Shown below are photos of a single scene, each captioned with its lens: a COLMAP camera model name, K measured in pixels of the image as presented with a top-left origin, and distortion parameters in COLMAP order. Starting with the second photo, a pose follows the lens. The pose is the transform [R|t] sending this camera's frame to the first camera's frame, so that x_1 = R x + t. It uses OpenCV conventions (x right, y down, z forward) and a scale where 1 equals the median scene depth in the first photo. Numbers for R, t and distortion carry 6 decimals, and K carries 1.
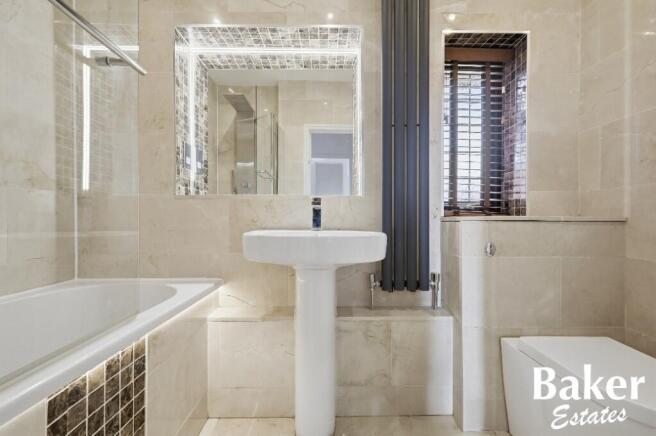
lens RADIAL K [[287.6, 0, 329.2], [0, 287.6, 217.2], [0, 0, 1]] dist [-0.002945, -0.000221]
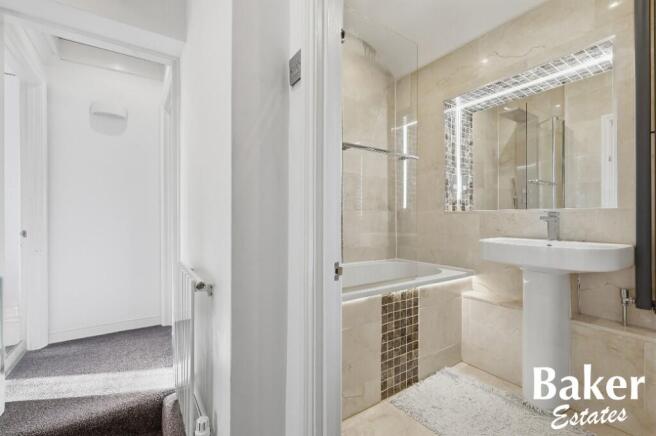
lens RADIAL K [[287.6, 0, 327.7], [0, 287.6, 217.1], [0, 0, 1]] dist [-0.002945, -0.000221]
pose [[0.551236, -0.001214, -0.834349, 0.405304], [0.001934, 0.999998, -0.000178, -0.048230], [0.834347, -0.001516, 0.551237, -0.374663]]
